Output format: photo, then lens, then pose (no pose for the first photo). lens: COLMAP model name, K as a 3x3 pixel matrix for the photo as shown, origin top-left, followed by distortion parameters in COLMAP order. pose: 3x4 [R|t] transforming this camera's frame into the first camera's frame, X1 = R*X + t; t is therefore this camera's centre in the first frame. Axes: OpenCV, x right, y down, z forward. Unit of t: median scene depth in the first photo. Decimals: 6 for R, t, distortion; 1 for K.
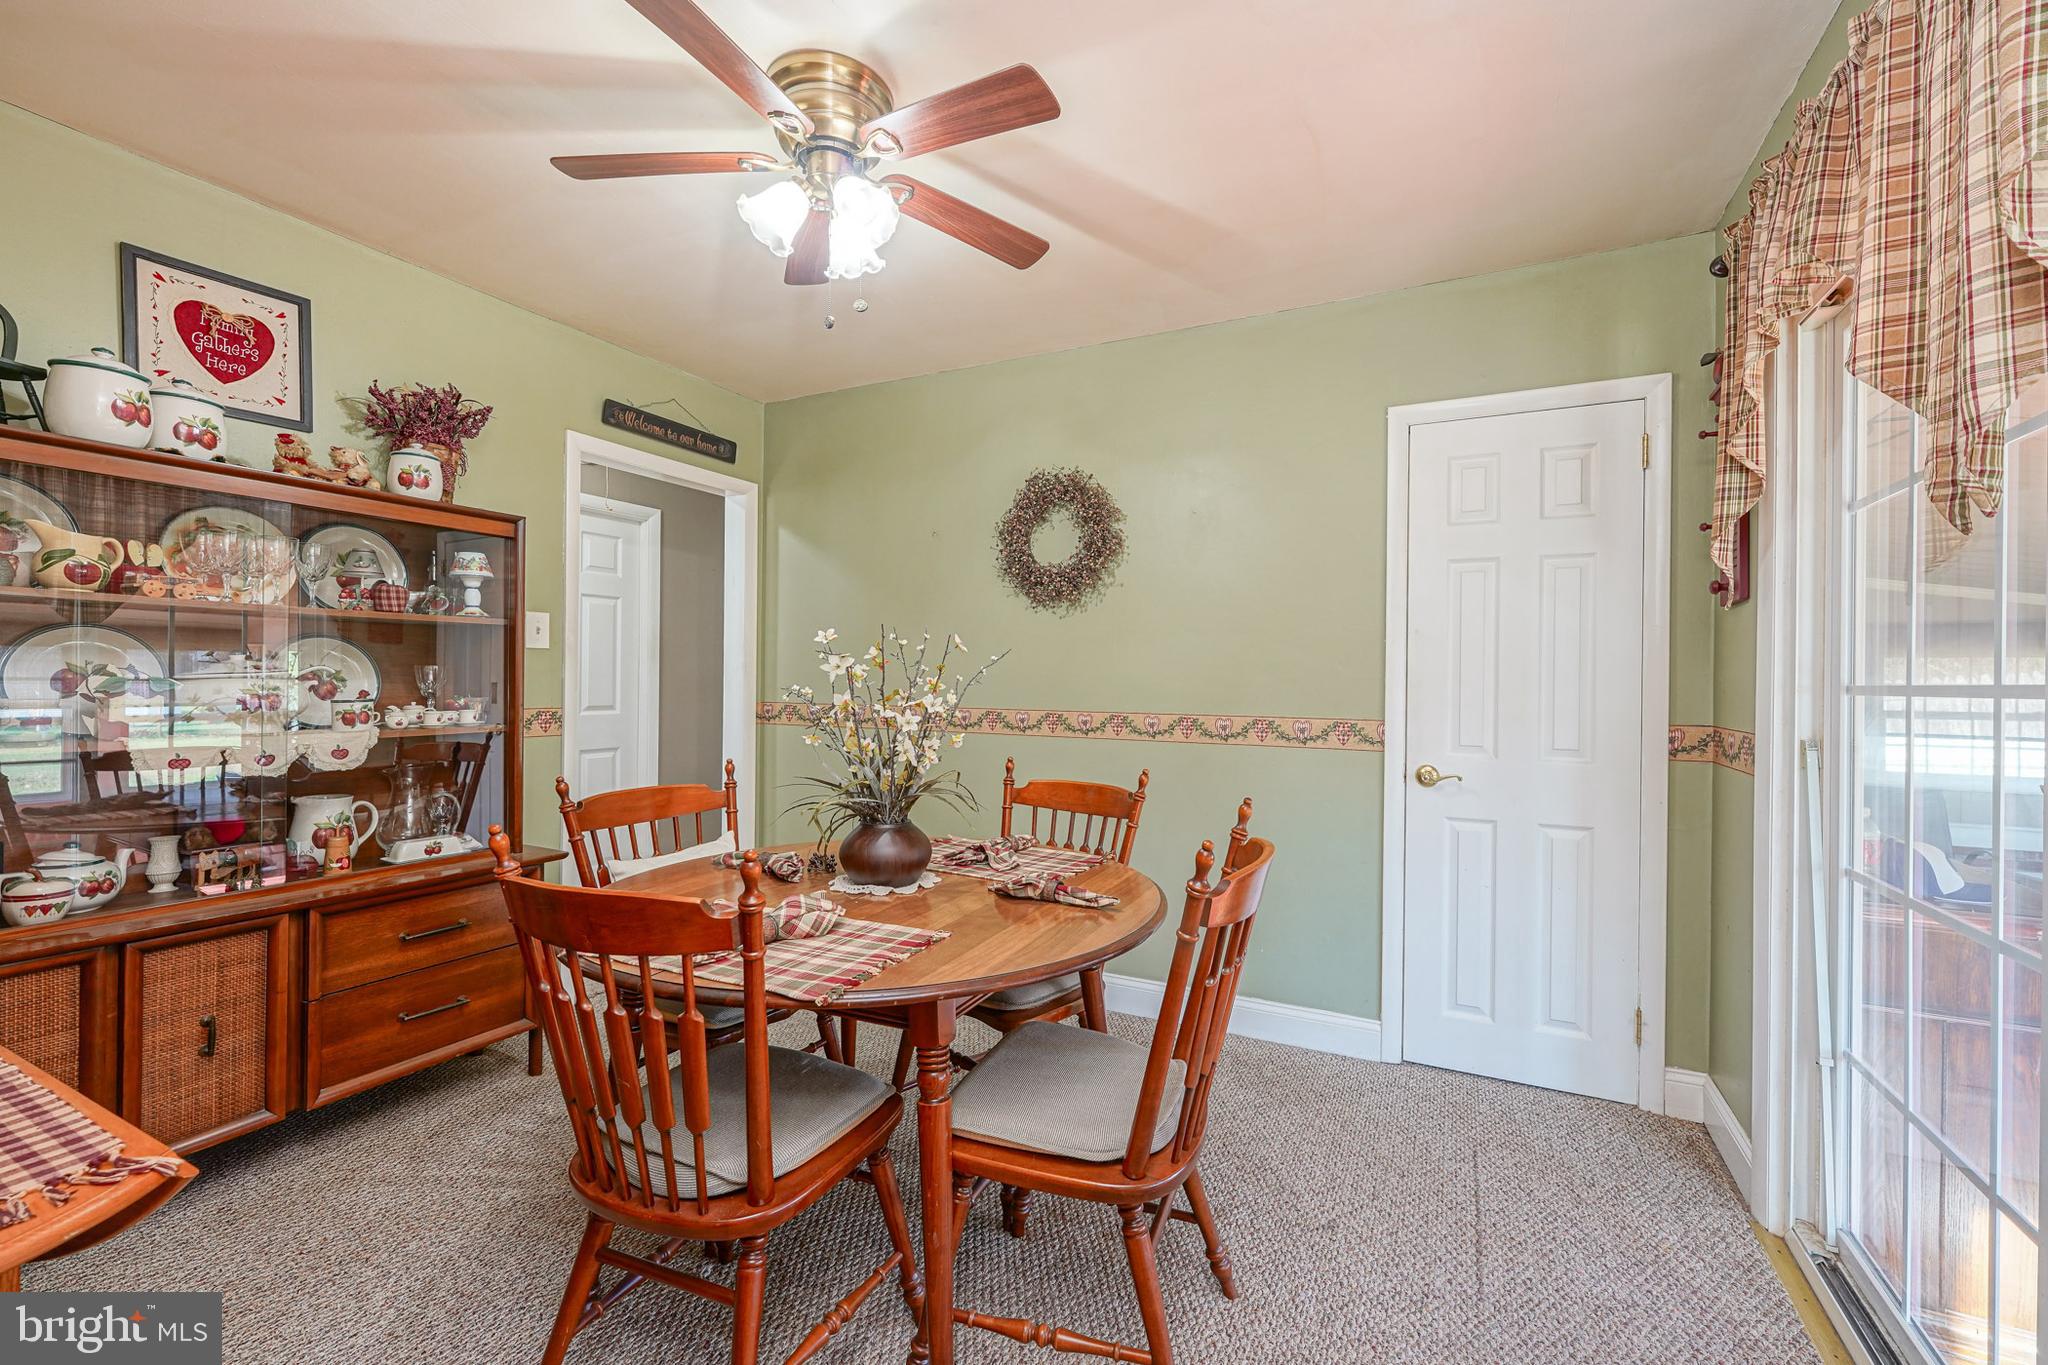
lens RADIAL K [[833.2, 0, 1035.4], [0, 833.2, 683.4], [0, 0, 1]] dist [-0.005538, 0.001494]
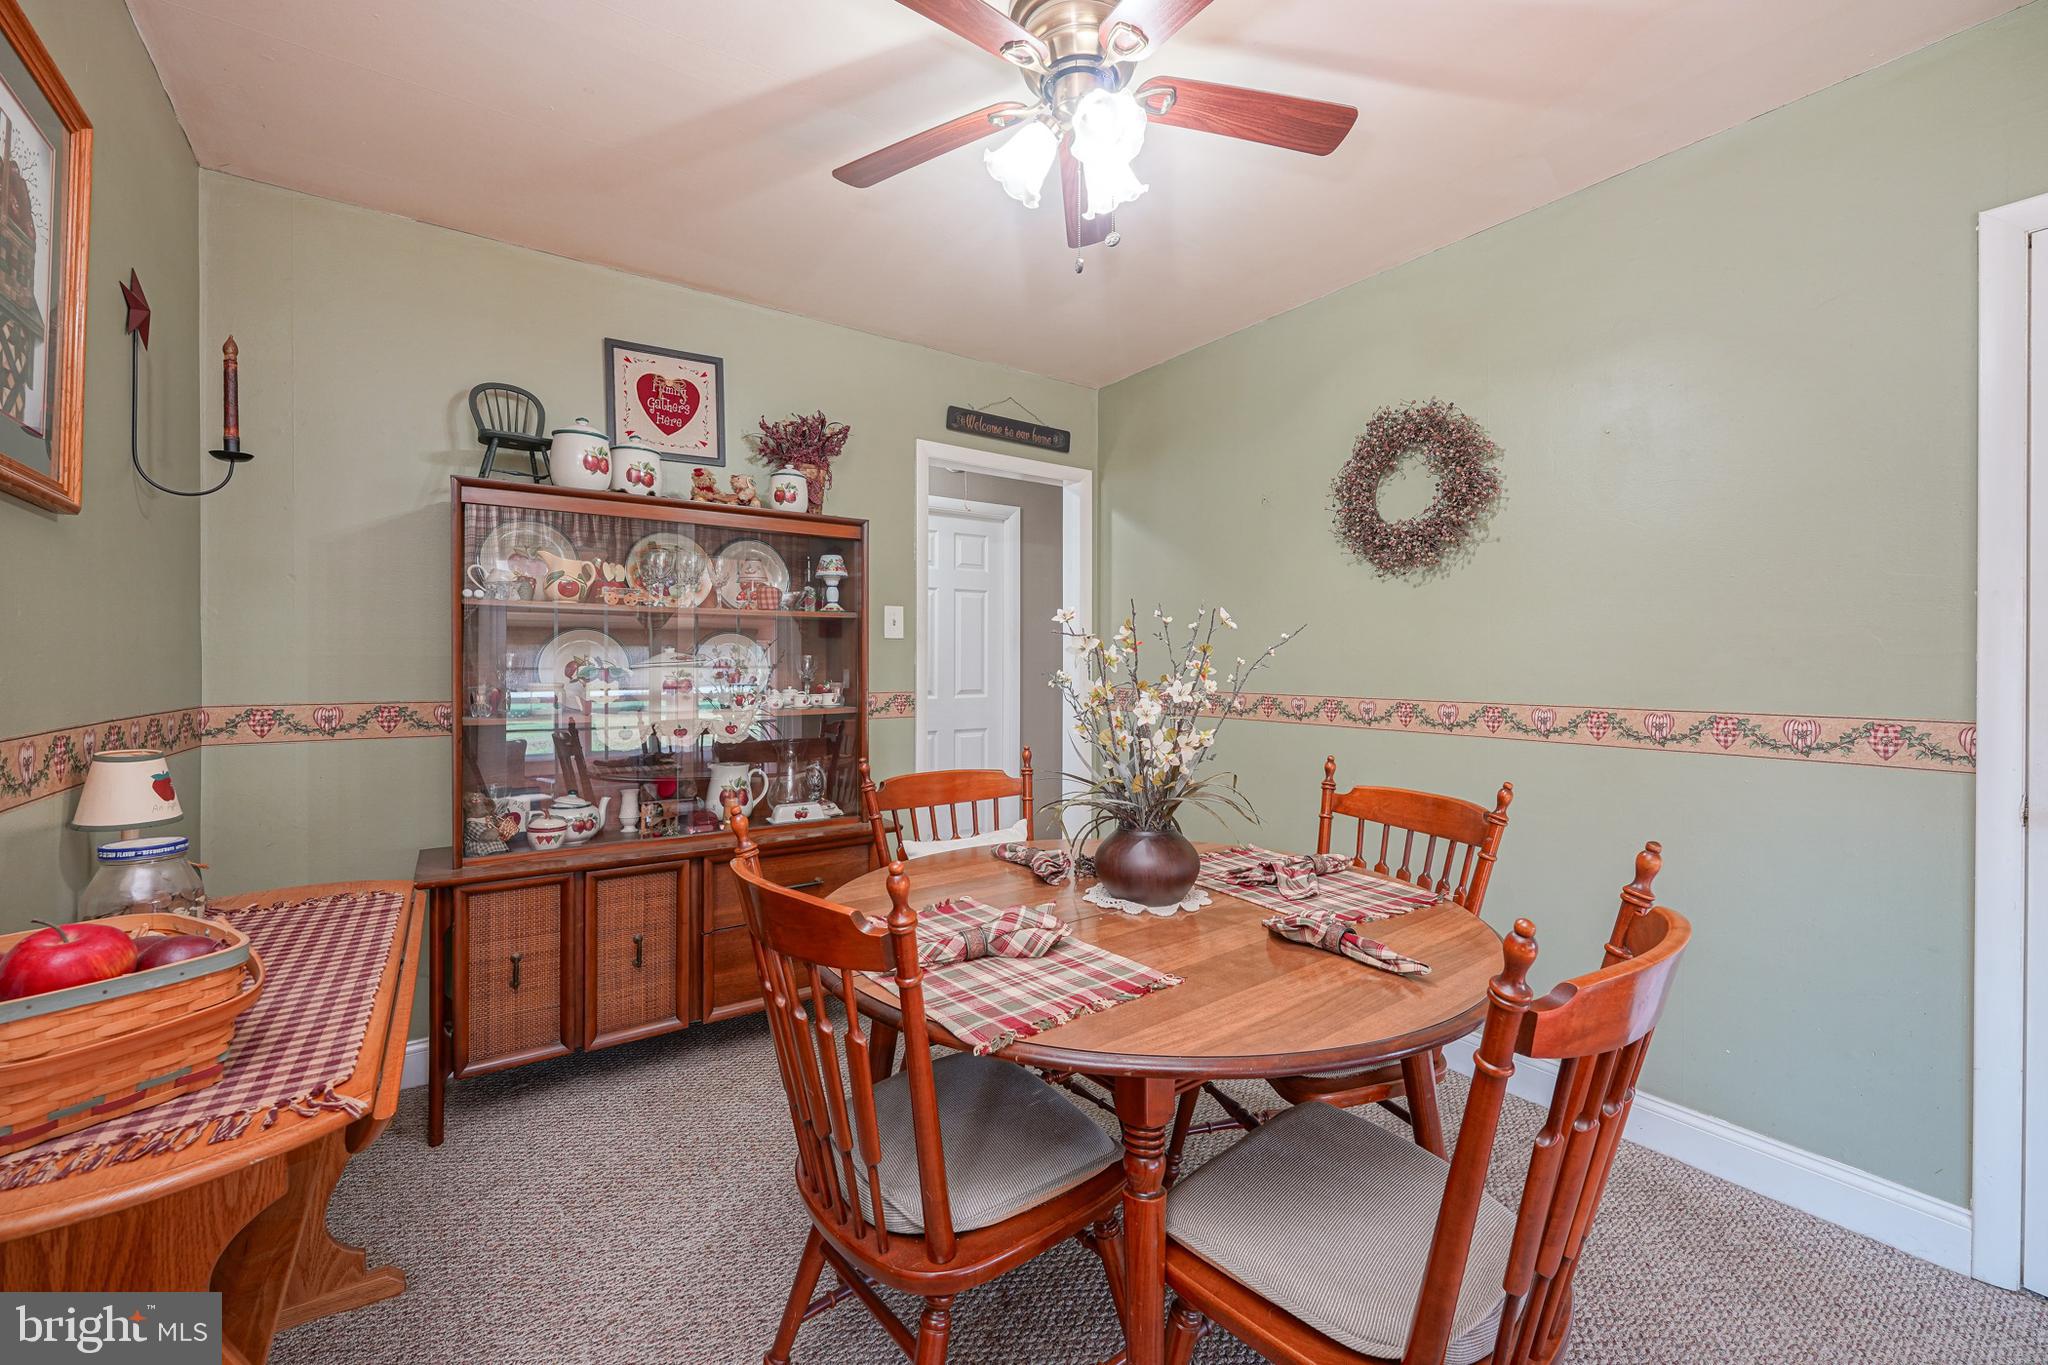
lens RADIAL K [[833.2, 0, 994.7], [0, 833.2, 667.8], [0, 0, 1]] dist [-0.005538, 0.001494]
pose [[0.884127, -0.006205, -0.467205, 0.068093], [0.005871, 0.999980, -0.002171, 0.000657], [0.467209, -0.000823, 0.884146, 0.125284]]
